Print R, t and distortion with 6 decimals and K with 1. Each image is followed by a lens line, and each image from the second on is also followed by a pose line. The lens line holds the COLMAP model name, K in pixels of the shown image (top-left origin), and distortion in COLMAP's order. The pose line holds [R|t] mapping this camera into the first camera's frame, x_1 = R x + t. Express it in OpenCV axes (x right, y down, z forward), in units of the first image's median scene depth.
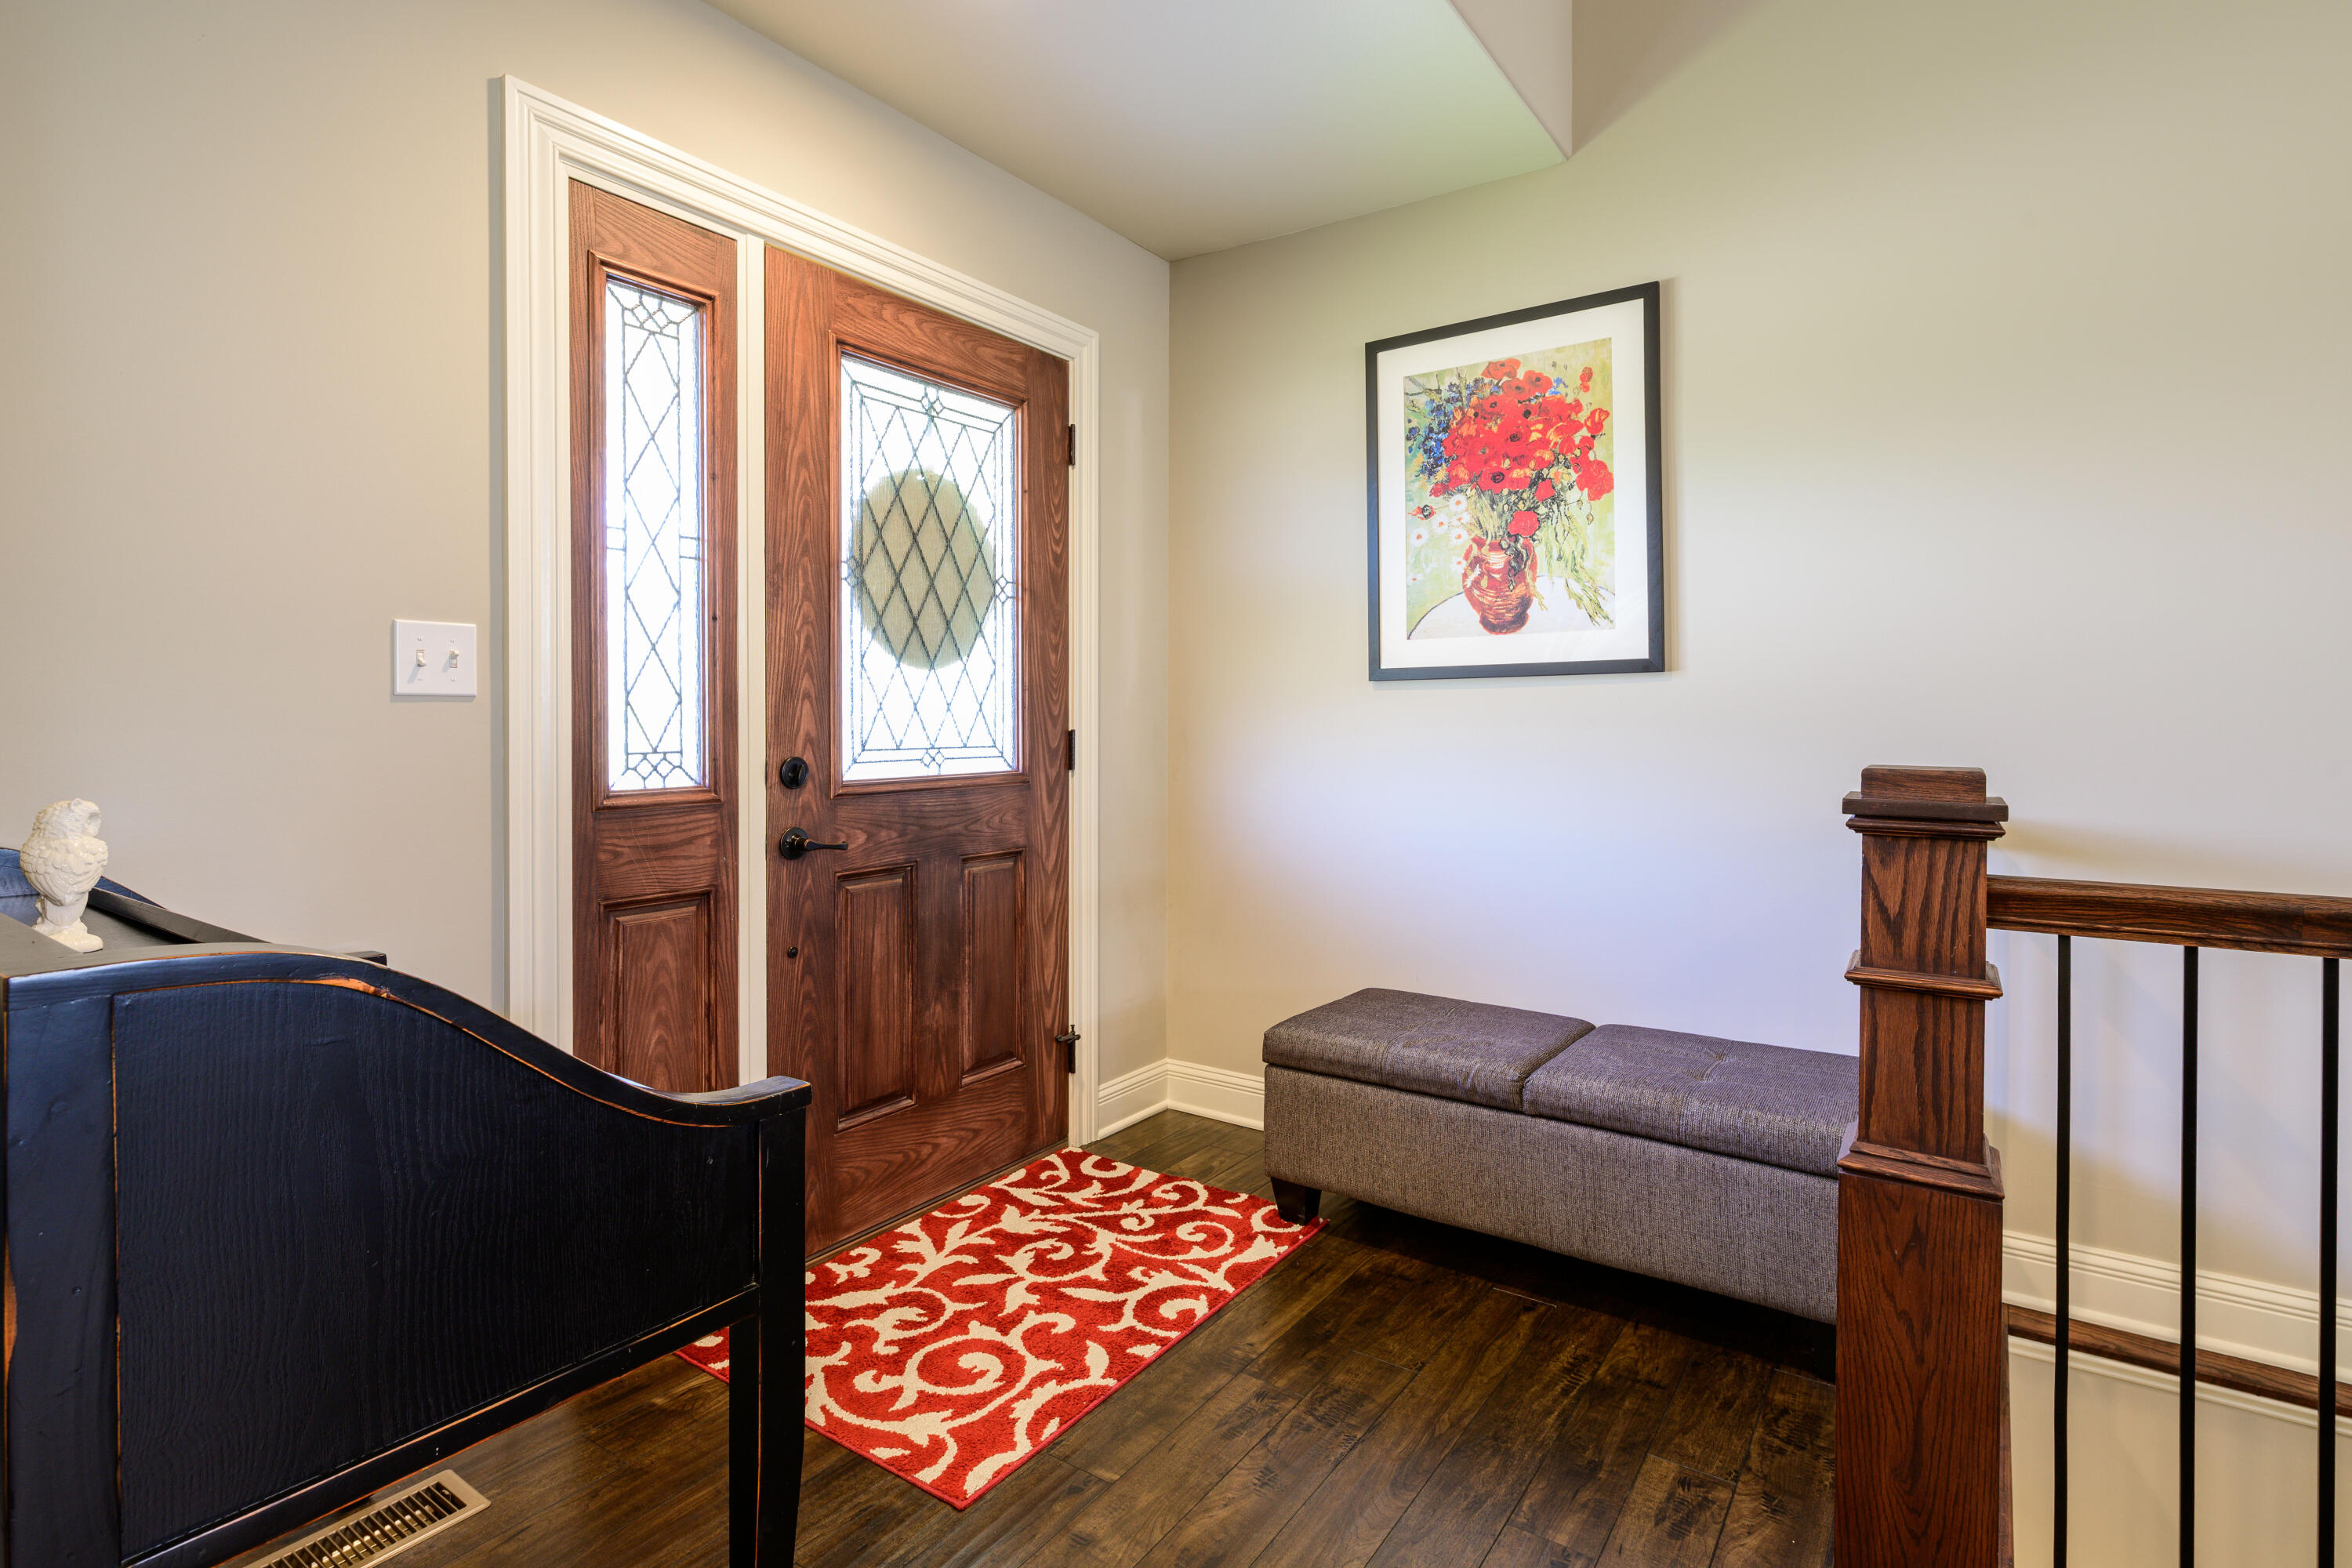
lens RADIAL K [[1193.2, 0, 1160.5], [0, 1193.2, 725.7], [0, 0, 1]] dist [0.002500, 0.000633]
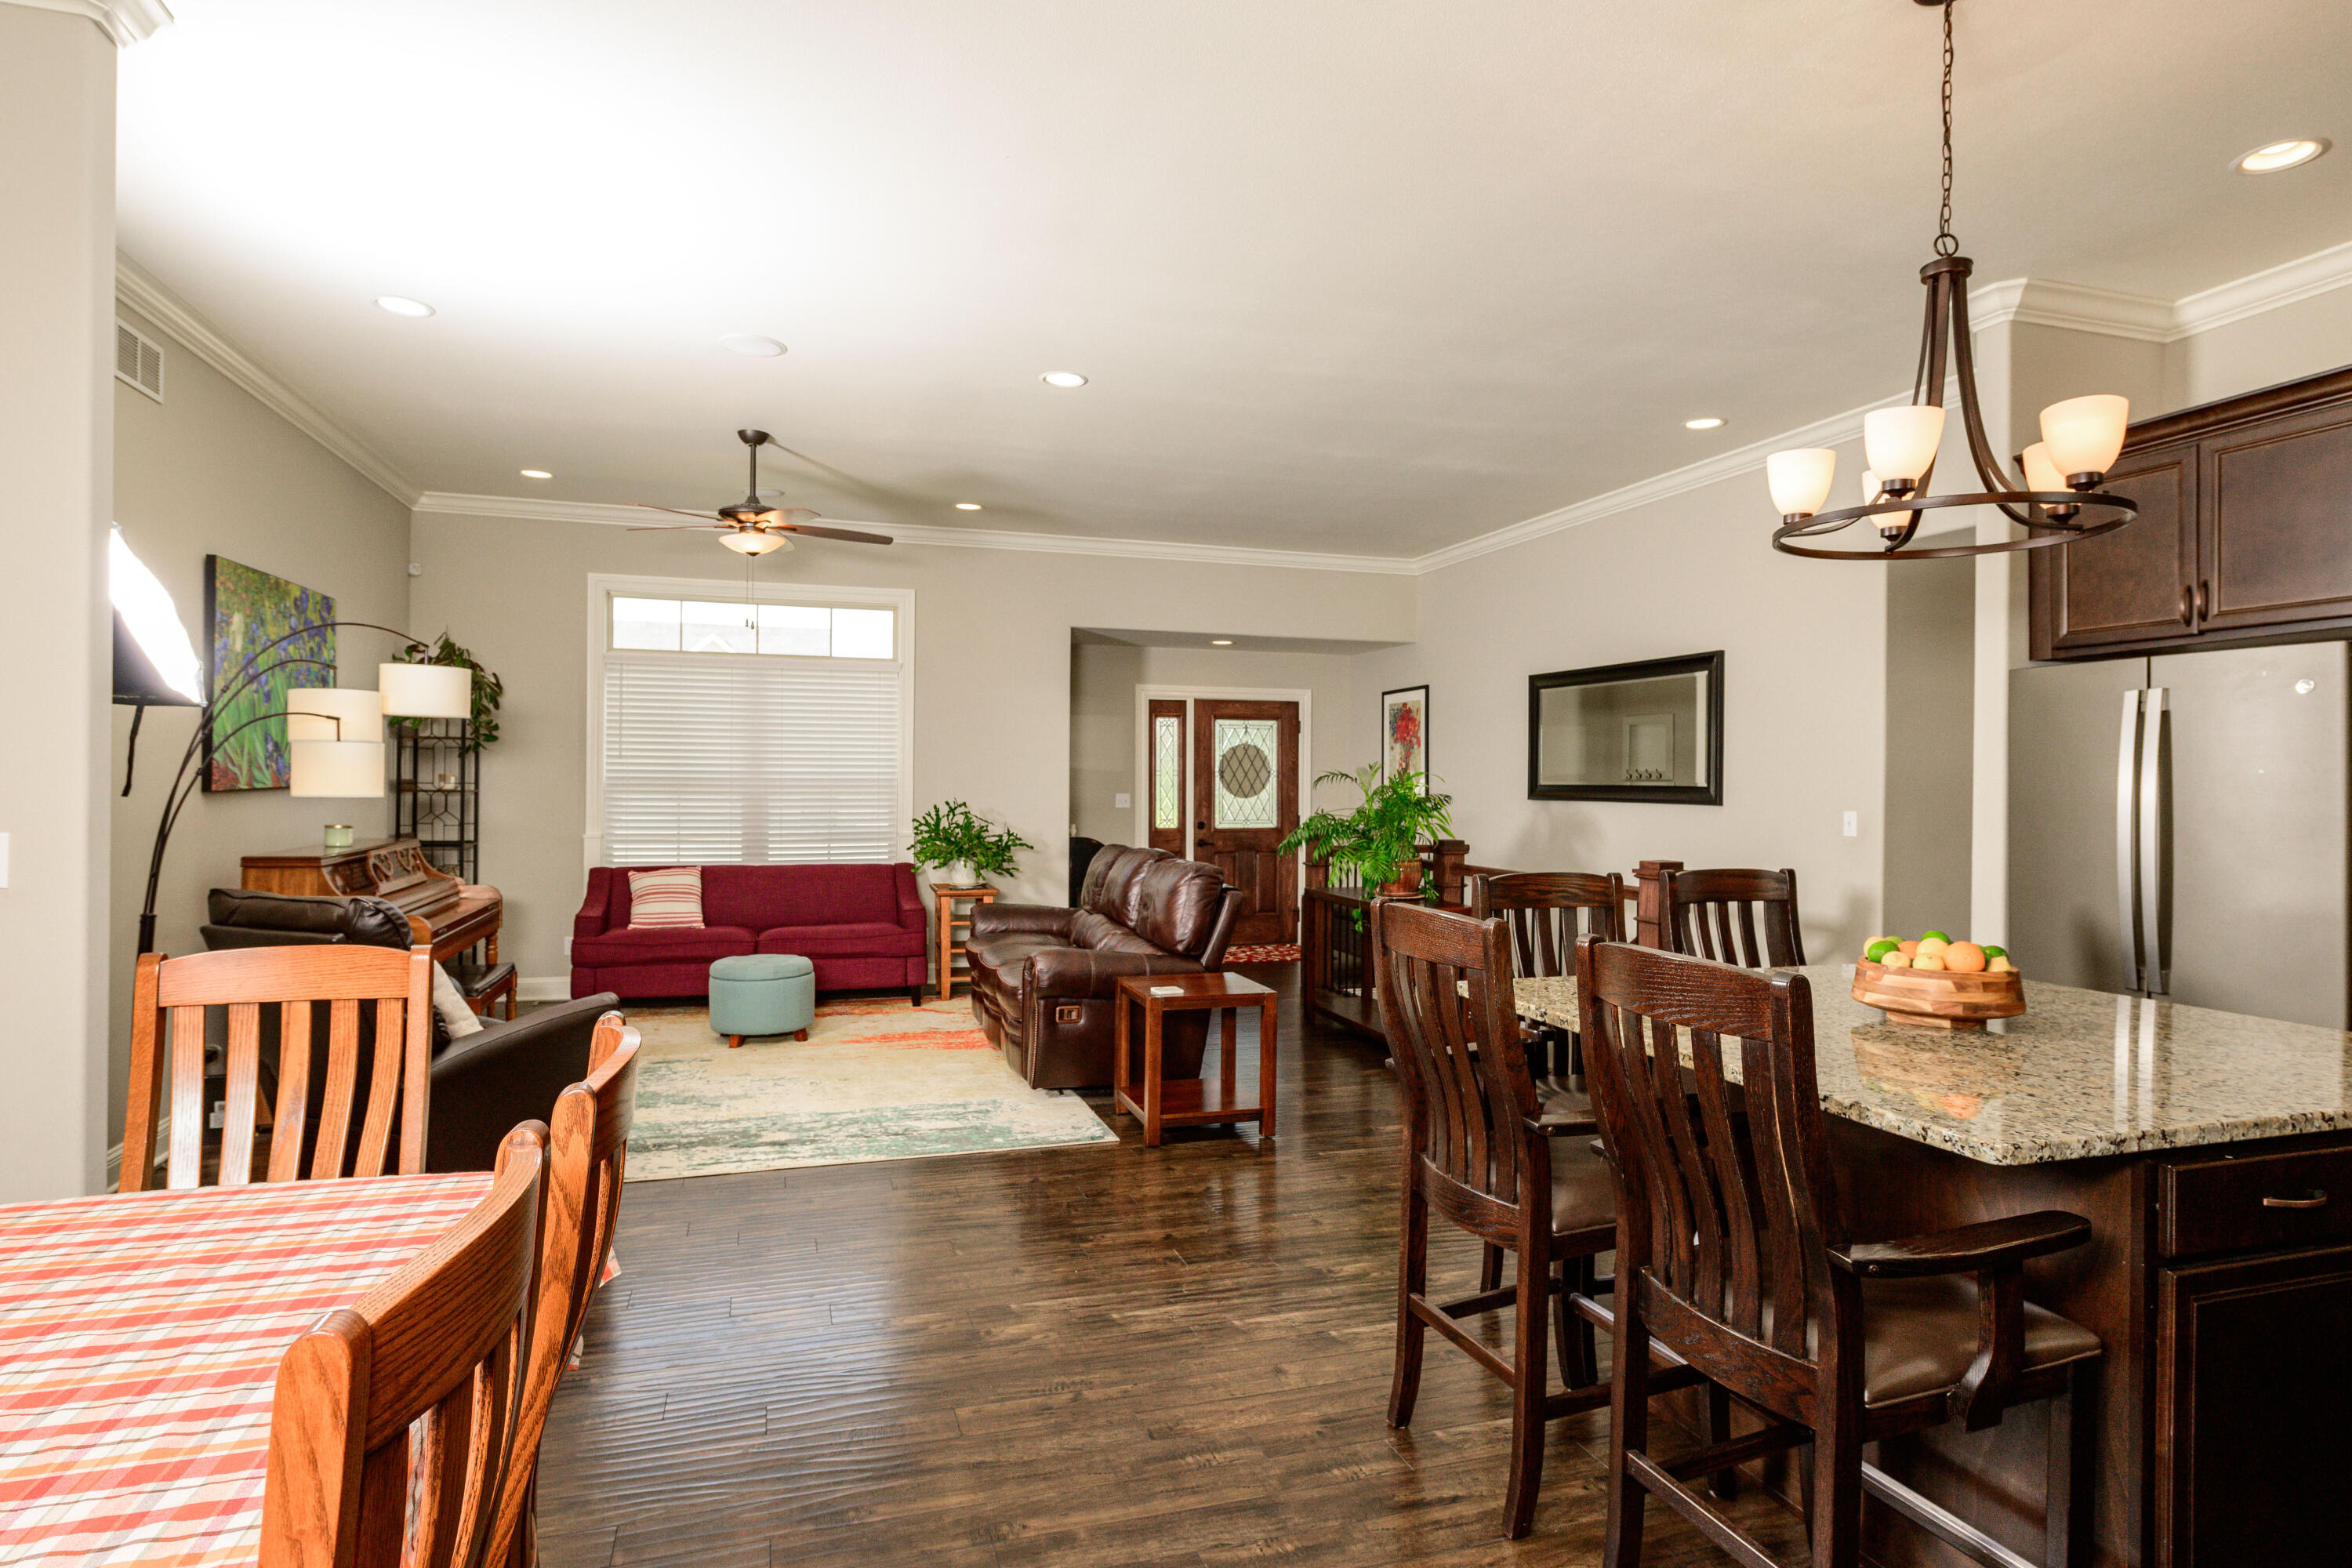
lens RADIAL K [[1294.3, 0, 1172.7], [0, 1294.3, 778.4], [0, 0, 1]] dist [0.000076, 0.001460]
pose [[0.787822, 0.005028, -0.615882, 2.151127], [-0.003752, 0.999987, 0.003363, -0.124582], [0.615891, -0.000339, 0.787831, -2.344815]]
